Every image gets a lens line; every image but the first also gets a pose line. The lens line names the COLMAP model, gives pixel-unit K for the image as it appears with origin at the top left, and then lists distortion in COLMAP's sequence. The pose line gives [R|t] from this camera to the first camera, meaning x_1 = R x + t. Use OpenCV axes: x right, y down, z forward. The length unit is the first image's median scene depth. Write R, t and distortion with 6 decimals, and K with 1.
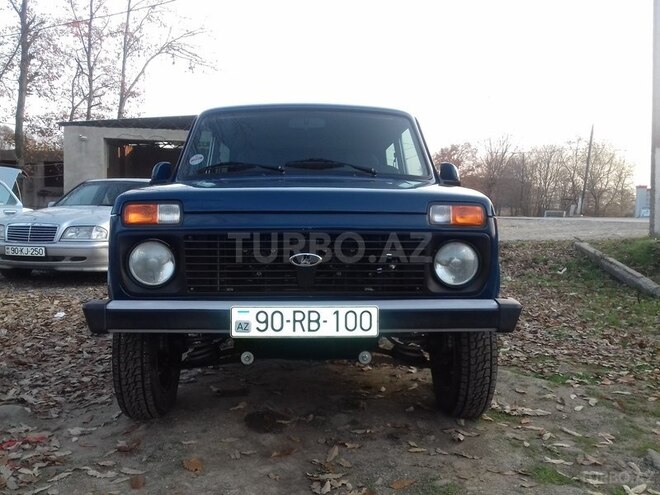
lens RADIAL K [[631.5, 0, 330.1], [0, 631.5, 242.5], [0, 0, 1]] dist [0.018924, 0.000000]
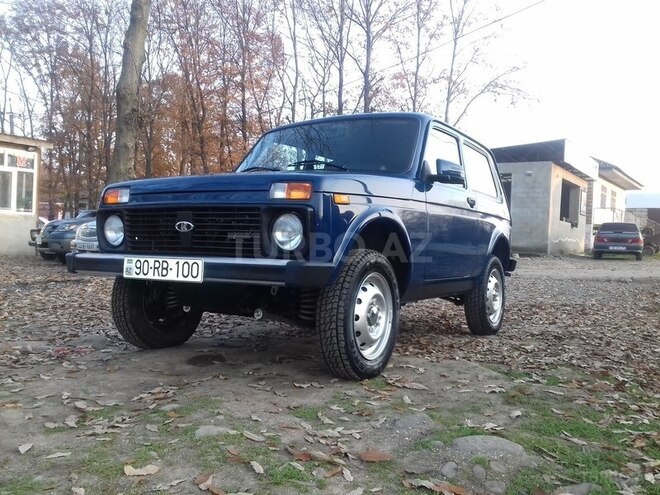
lens RADIAL K [[631.5, 0, 328.9], [0, 631.5, 251.9], [0, 0, 1]] dist [0.018924, 0.000000]
pose [[0.838496, 0.018864, -0.544581, 0.932952], [-0.045596, 0.998325, -0.035624, 0.111970], [0.542996, 0.054701, 0.837952, 0.049109]]
